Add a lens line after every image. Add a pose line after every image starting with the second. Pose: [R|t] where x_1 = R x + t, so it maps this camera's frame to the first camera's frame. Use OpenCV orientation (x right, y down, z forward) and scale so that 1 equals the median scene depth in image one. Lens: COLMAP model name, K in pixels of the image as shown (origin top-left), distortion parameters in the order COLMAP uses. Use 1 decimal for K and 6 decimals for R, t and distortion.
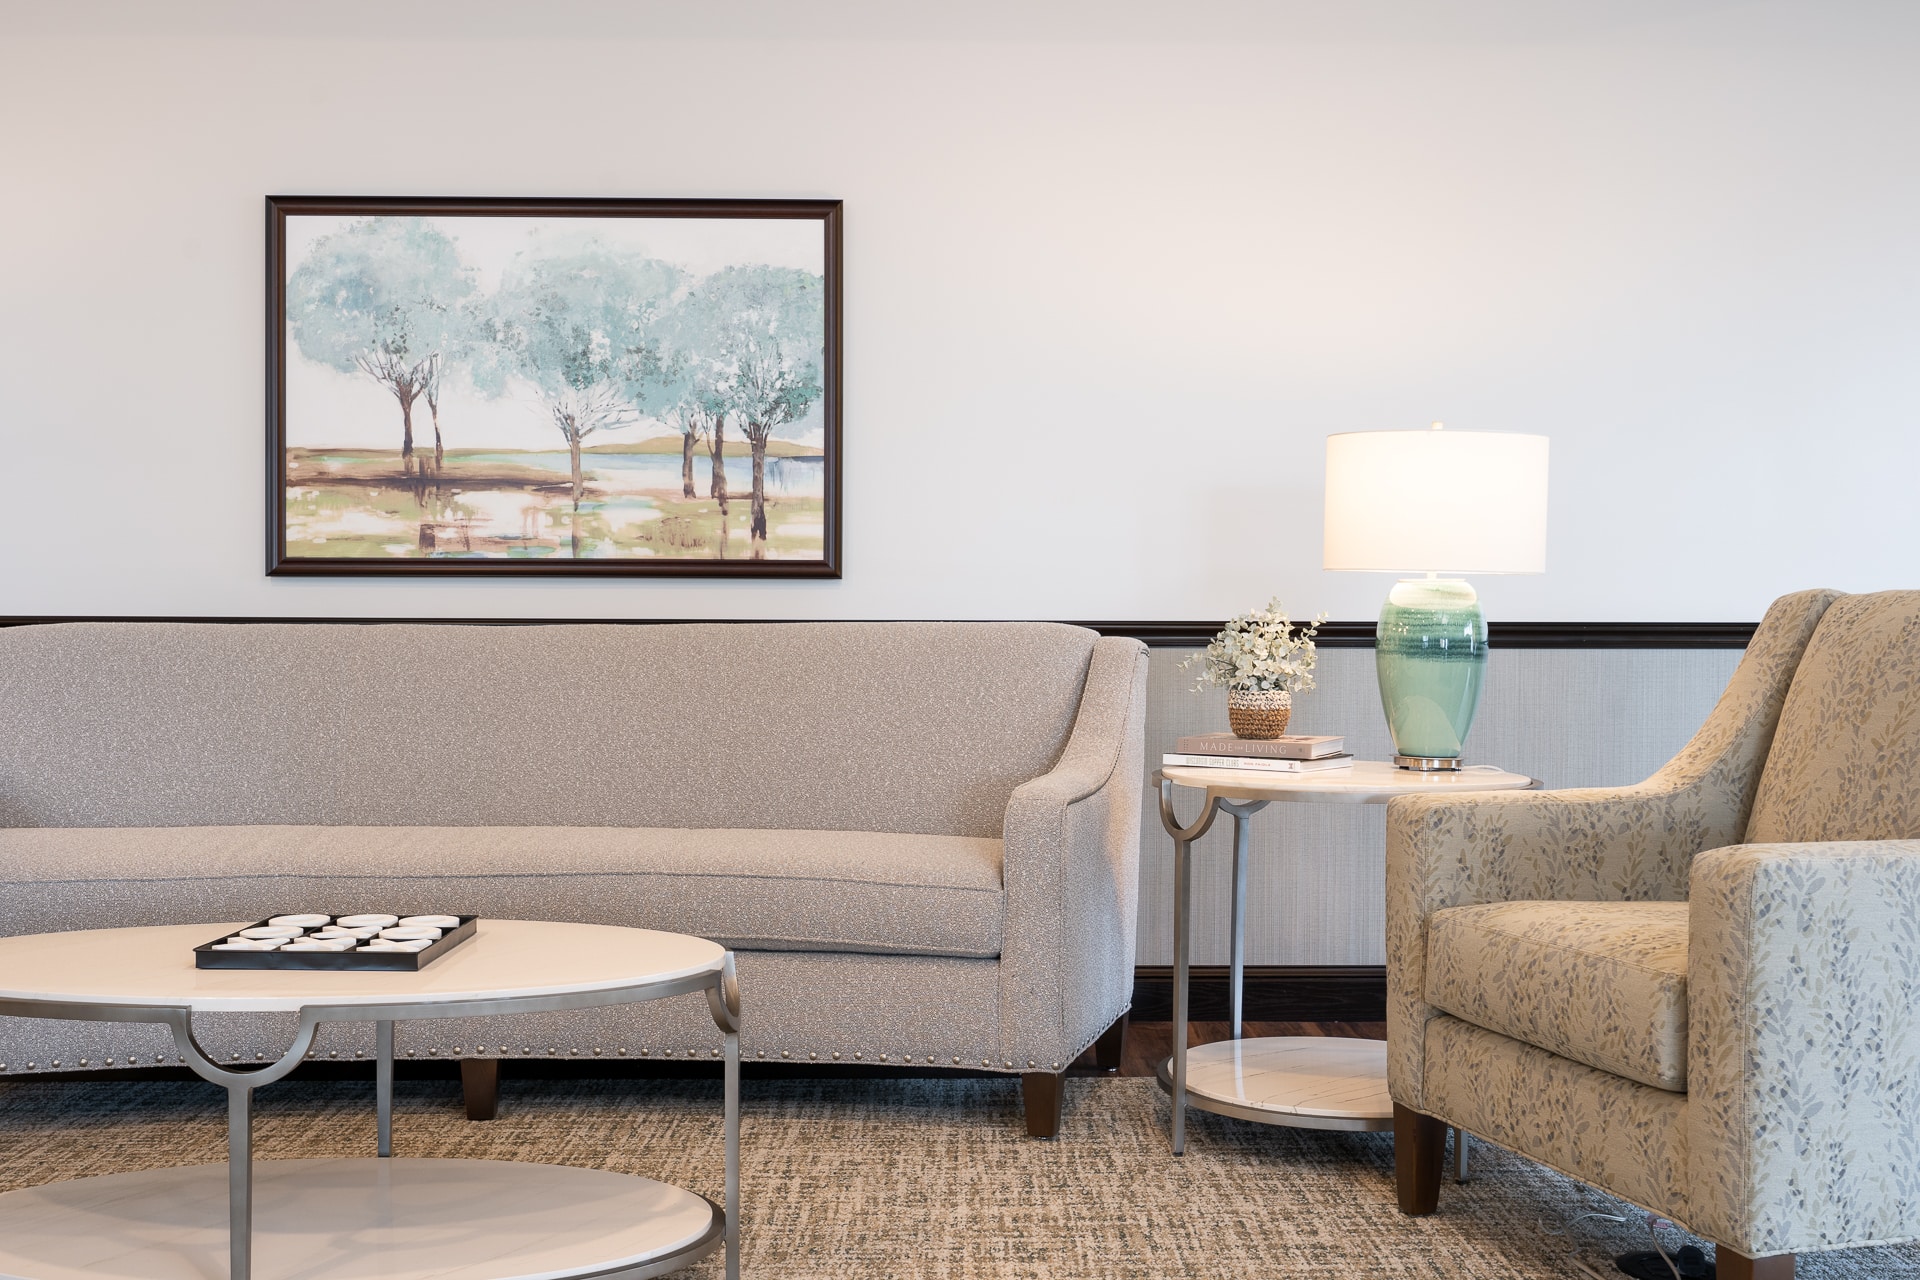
lens RADIAL K [[1932.9, 0, 959.6], [0, 1932.9, 636.2], [0, 0, 1]] dist [-0.007497, 0.000000]
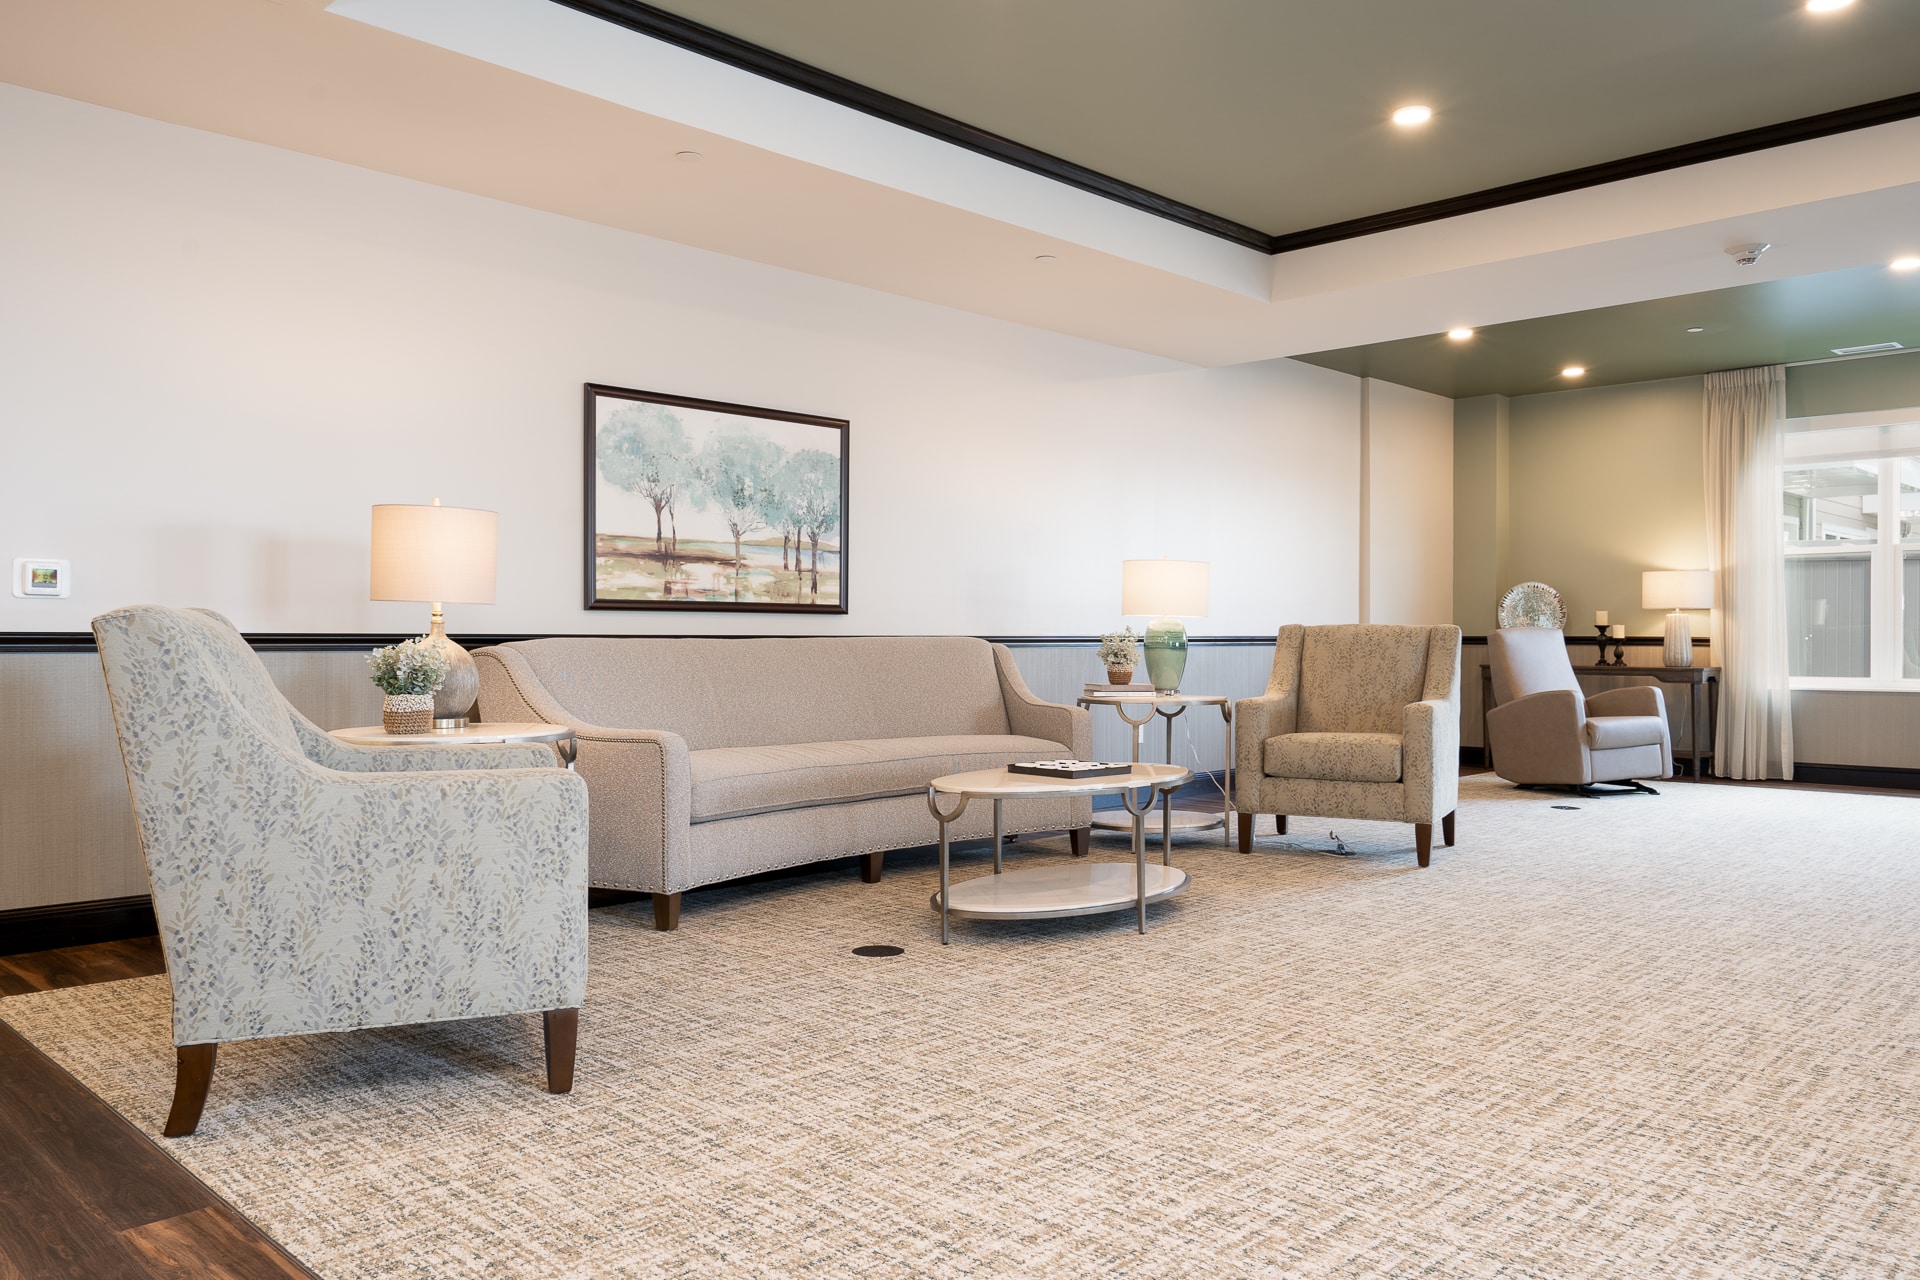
lens RADIAL K [[1424.3, 0, 961.1], [0, 1424.3, 644.0], [0, 0, 1]] dist [0.000067, -0.000392]
pose [[0.712534, -0.006634, 0.701606, -0.991960], [0.005769, 0.999977, 0.003597, -0.004231], [-0.701614, 0.001484, 0.712556, -0.105632]]
